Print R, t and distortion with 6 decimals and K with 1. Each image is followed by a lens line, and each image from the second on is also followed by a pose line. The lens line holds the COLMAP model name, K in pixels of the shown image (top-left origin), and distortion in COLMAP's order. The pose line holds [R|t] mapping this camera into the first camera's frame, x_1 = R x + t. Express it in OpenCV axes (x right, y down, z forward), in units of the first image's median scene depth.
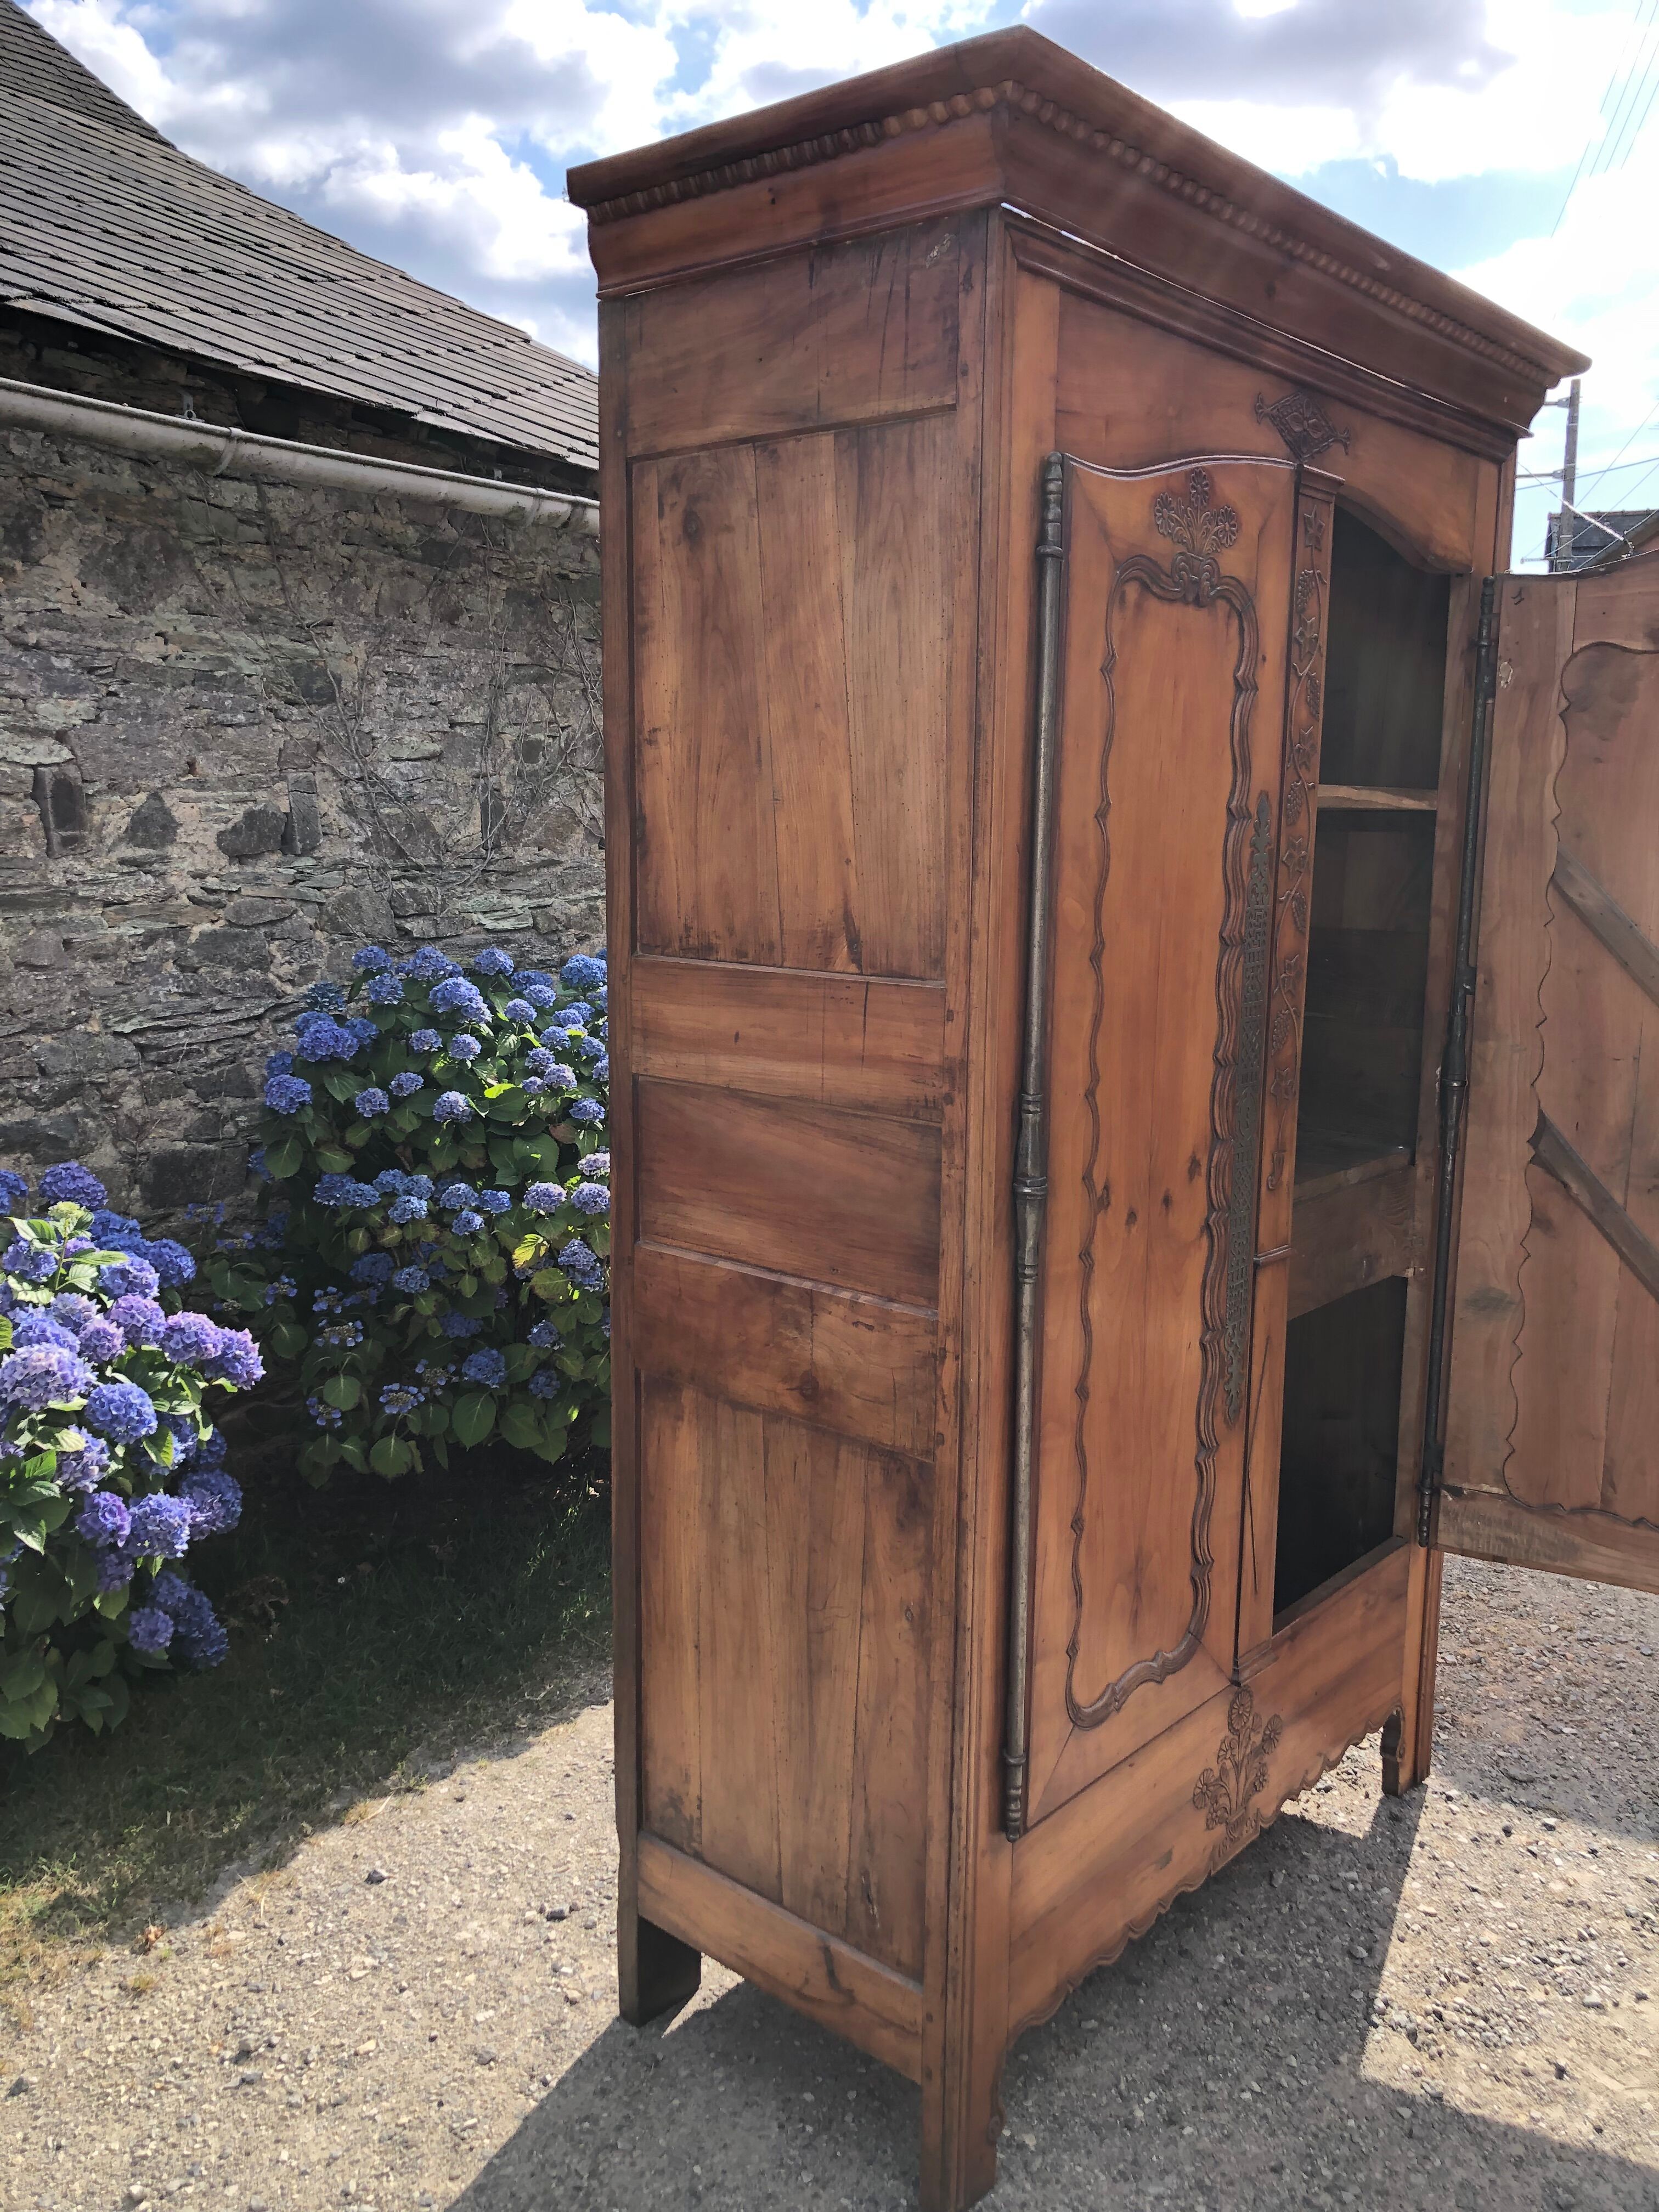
lens RADIAL K [[1830.5, 0, 861.5], [0, 1830.5, 1105.8], [0, 0, 1]] dist [0.031252, -0.030615]
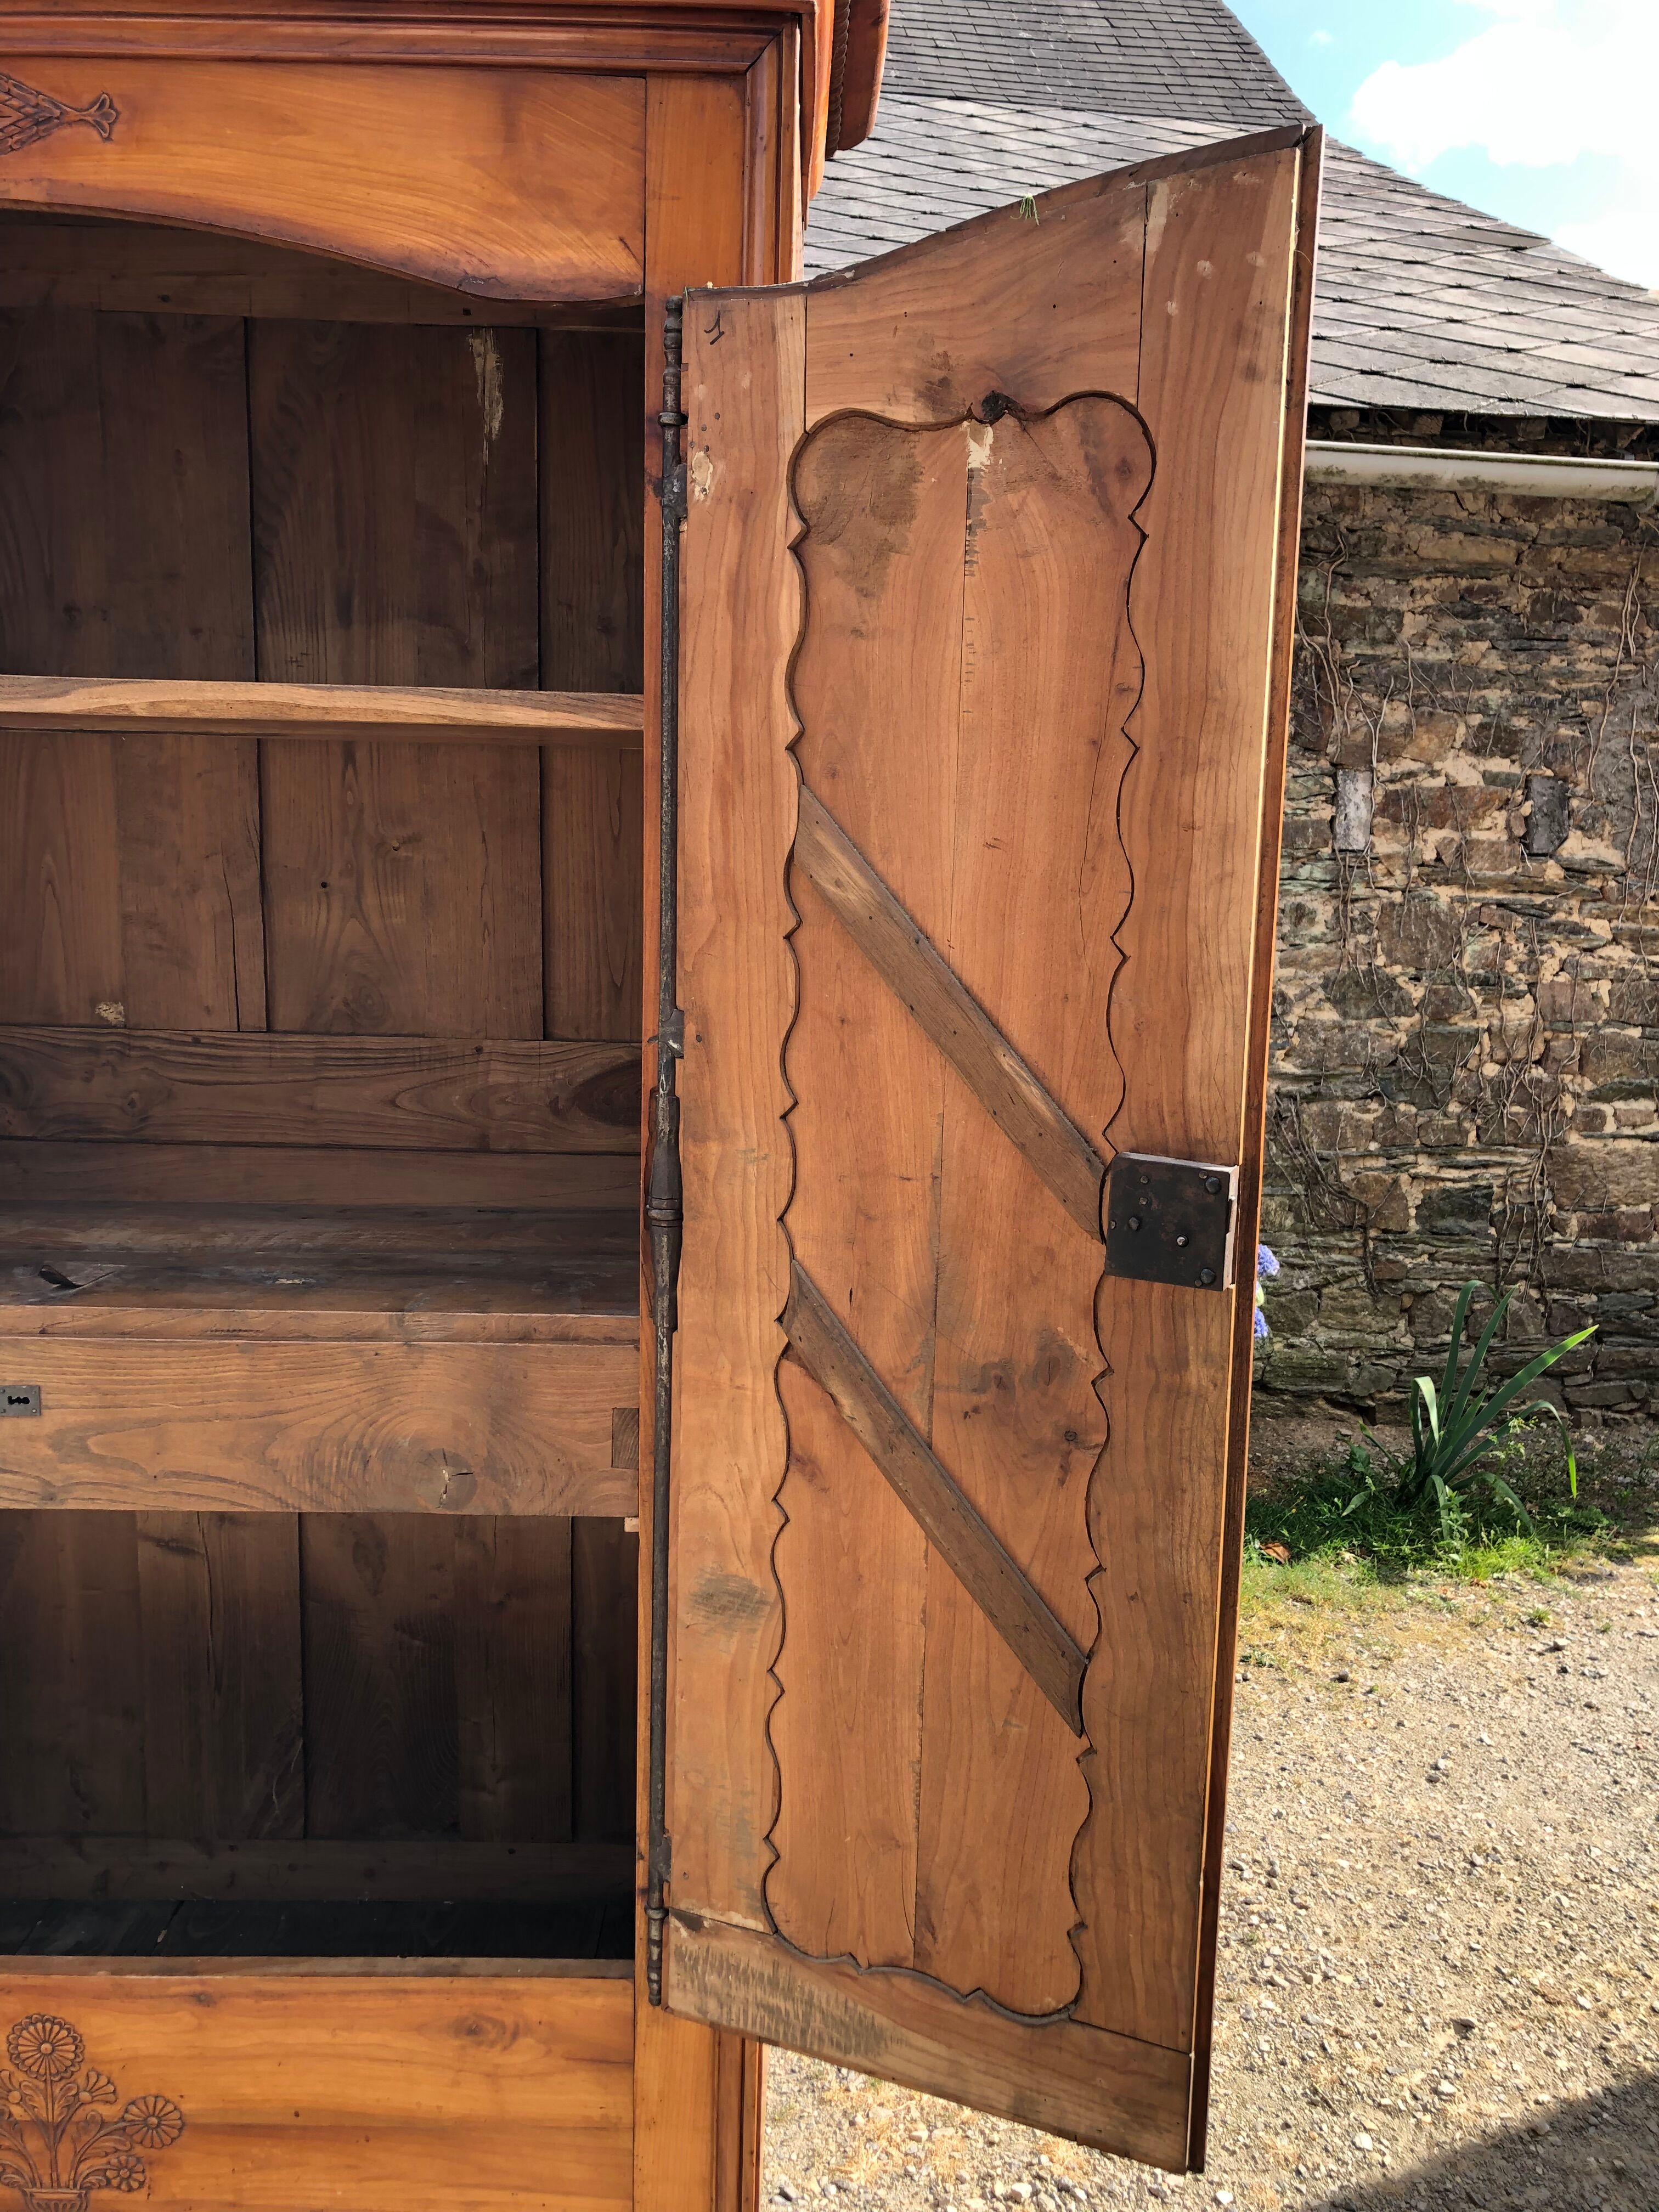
lens RADIAL K [[1830.5, 0, 853.8], [0, 1830.5, 1091.5], [0, 0, 1]] dist [0.031252, -0.030615]
pose [[0.653533, 0.119489, -0.747407, 0.795978], [-0.135975, 0.989930, 0.039365, -0.081505], [0.744584, 0.075903, 0.663200, 0.680450]]
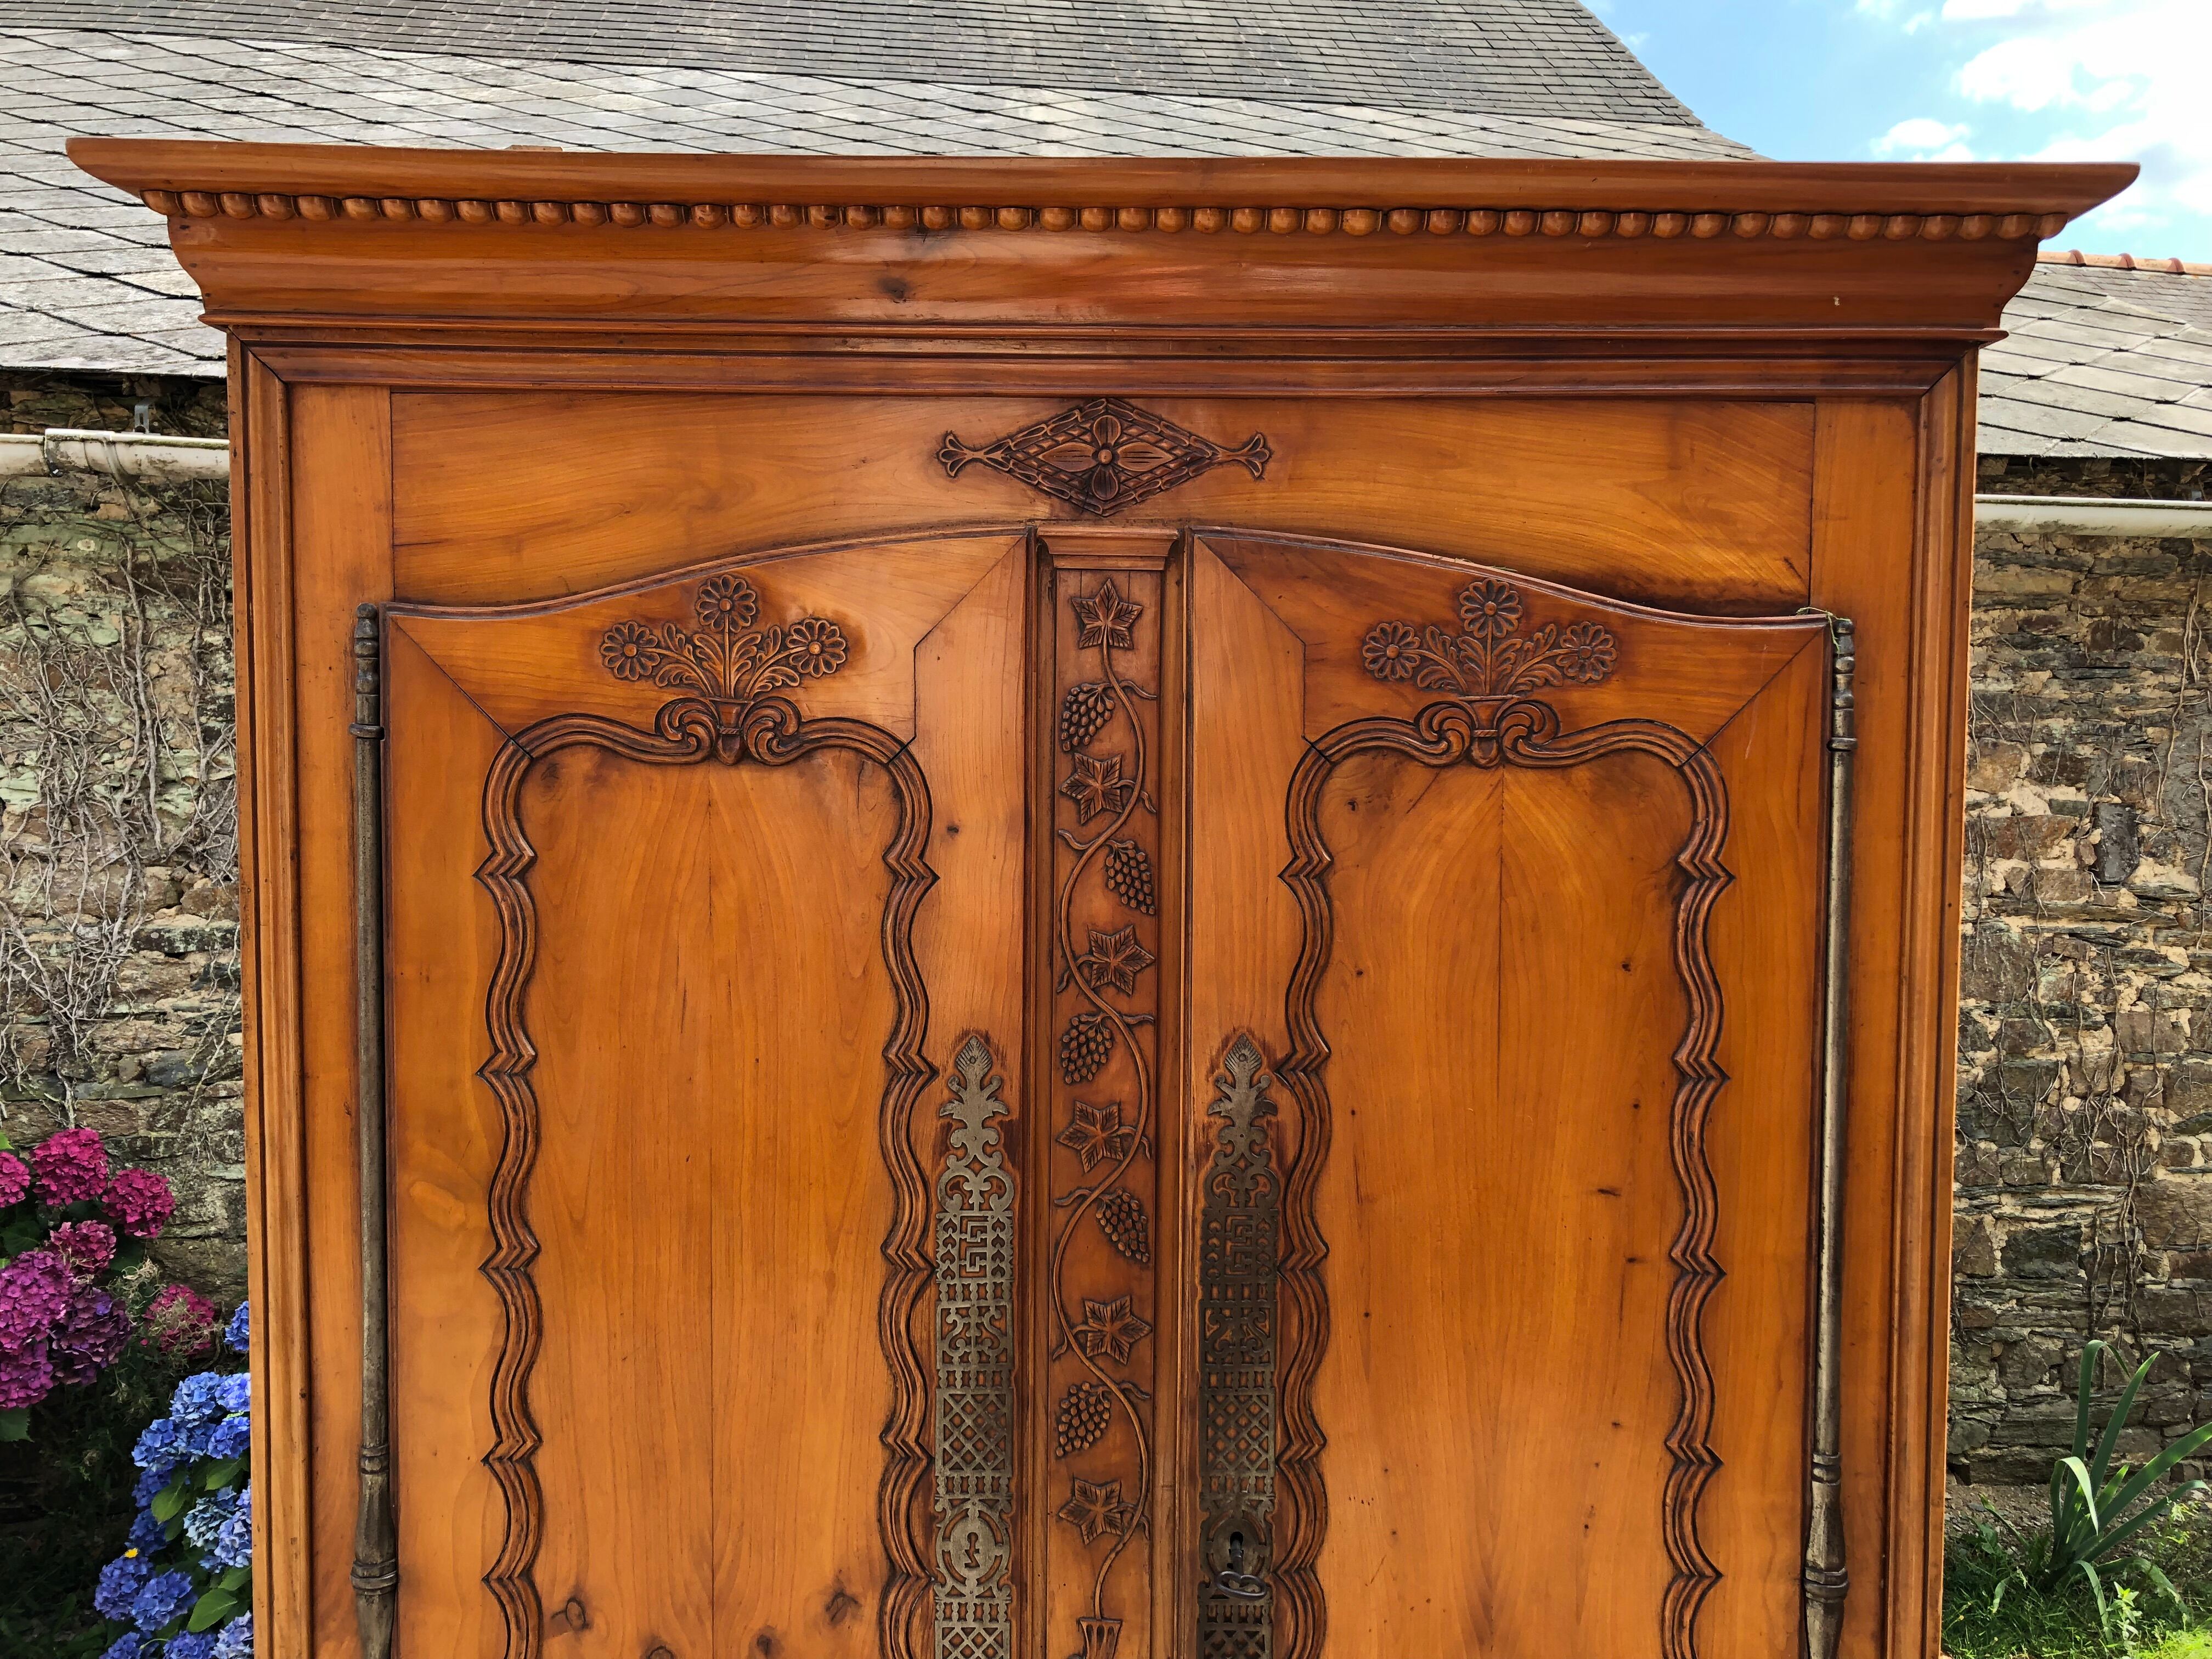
lens RADIAL K [[1830.5, 0, 1098.0], [0, 1830.5, 795.7], [0, 0, 1]] dist [0.031252, -0.030615]
pose [[0.648371, 0.027151, -0.760840, 0.588676], [-0.118420, 0.990797, -0.065558, -0.175631], [0.752058, 0.132605, 0.645619, 0.498697]]
